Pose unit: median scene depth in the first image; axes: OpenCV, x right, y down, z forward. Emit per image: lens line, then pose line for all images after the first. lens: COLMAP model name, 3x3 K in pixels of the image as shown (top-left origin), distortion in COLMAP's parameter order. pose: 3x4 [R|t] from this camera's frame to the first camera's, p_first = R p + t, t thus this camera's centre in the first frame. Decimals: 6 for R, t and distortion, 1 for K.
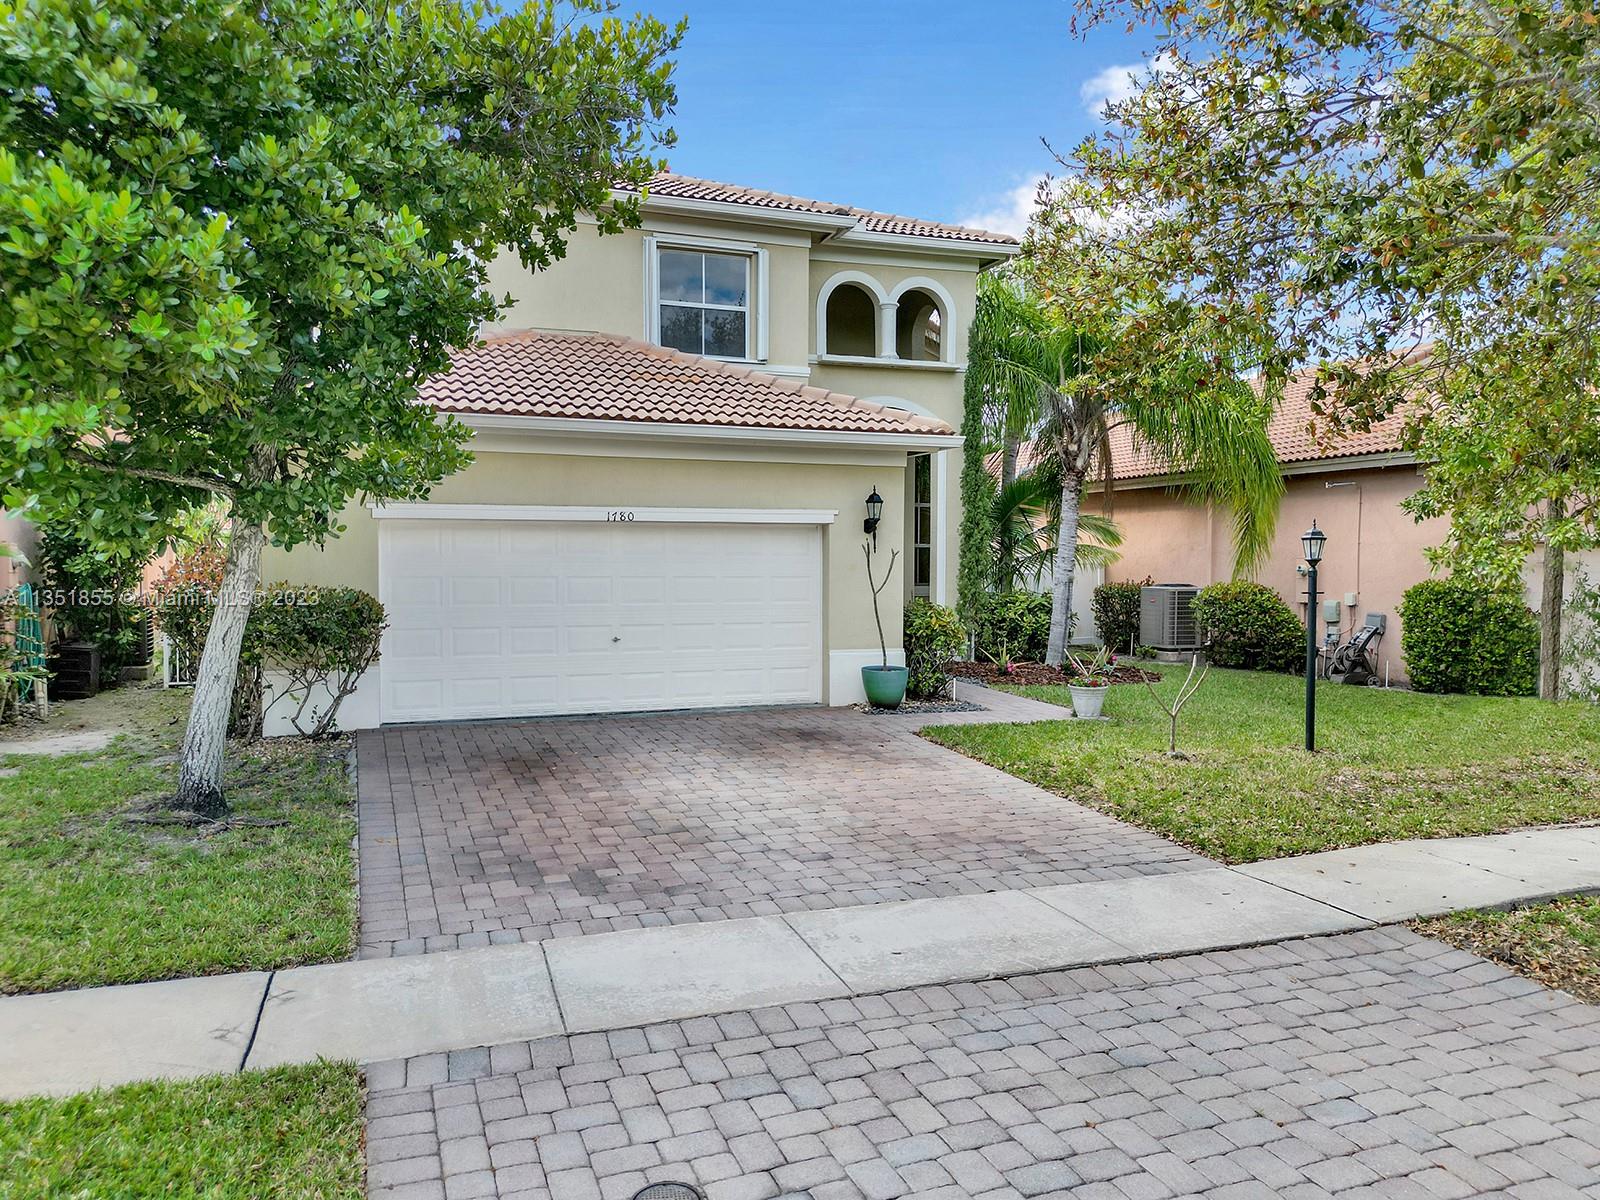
lens RADIAL K [[1140.3, 0, 800.0], [0, 1140.3, 600.0], [0, 0, 1]] dist [0.061247, -0.051553]
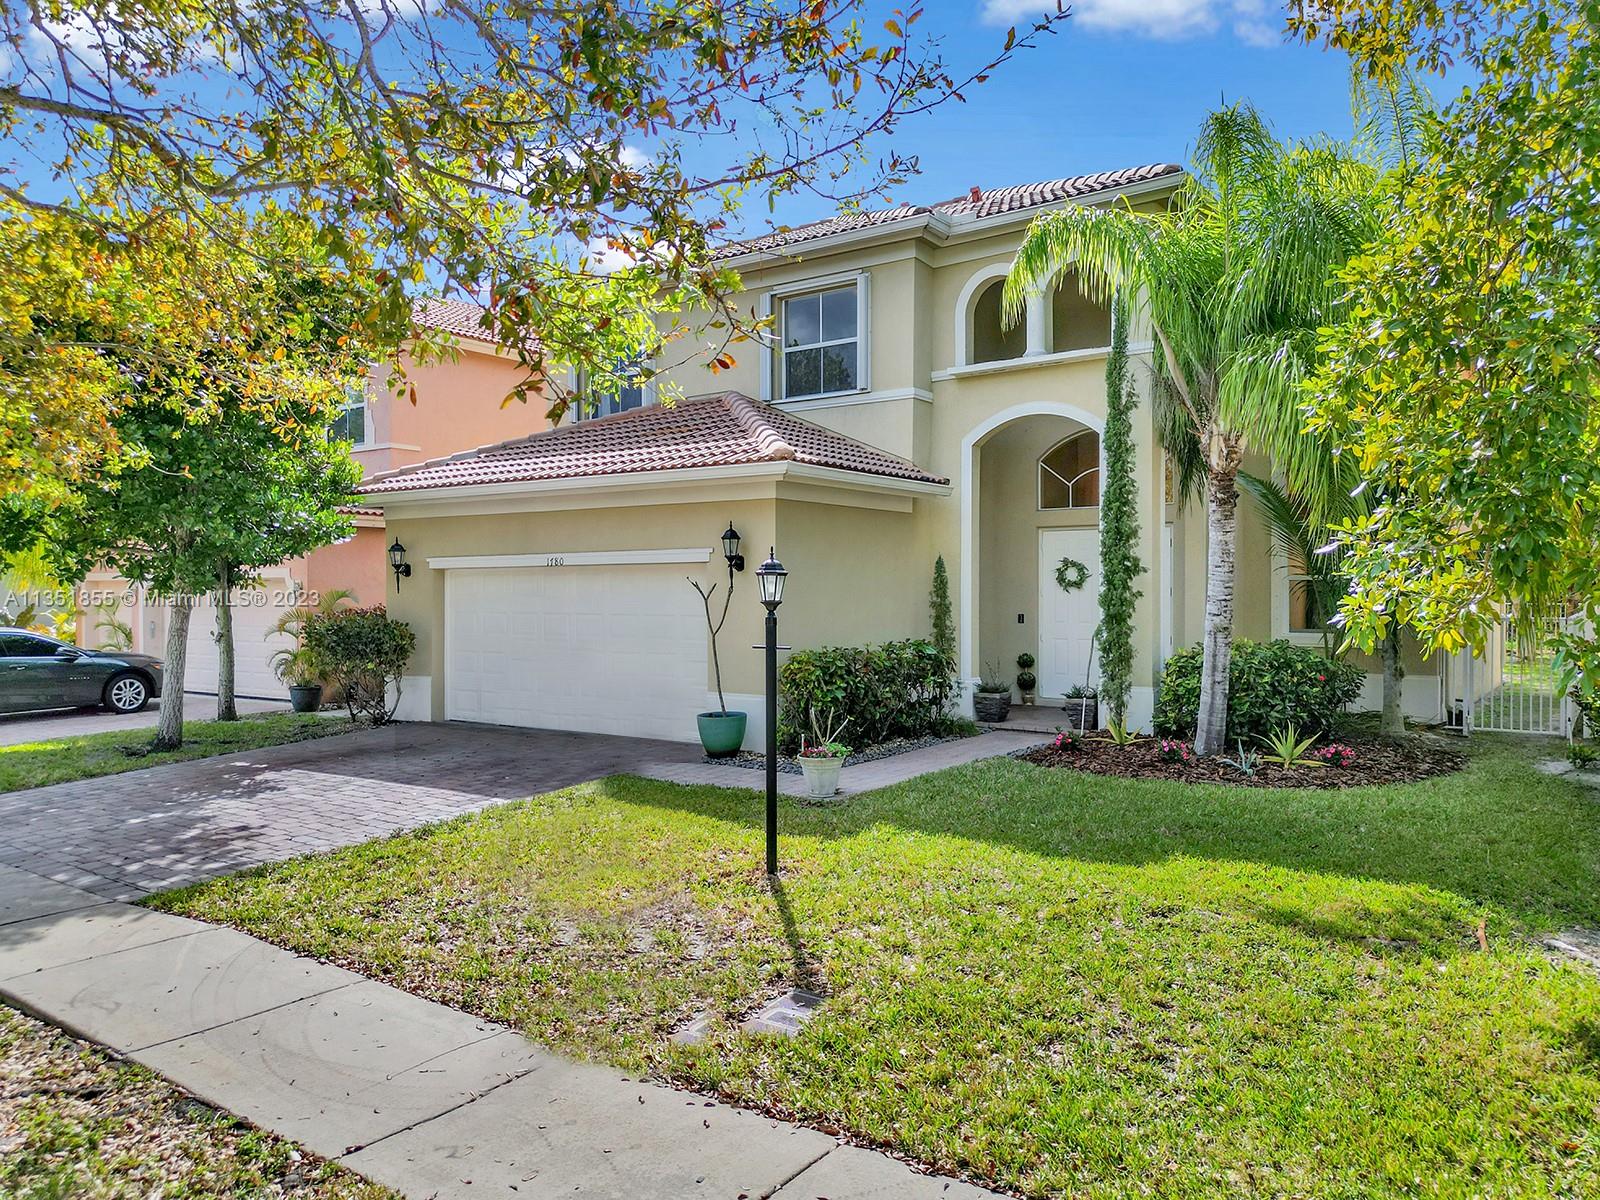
lens RADIAL K [[1140.3, 0, 800.0], [0, 1140.3, 600.0], [0, 0, 1]] dist [0.061247, -0.051553]
pose [[0.541953, 0.002546, -0.840405, 0.738618], [-0.033155, 0.999282, -0.018354, -0.016851], [0.839755, 0.037811, 0.541648, 0.453447]]
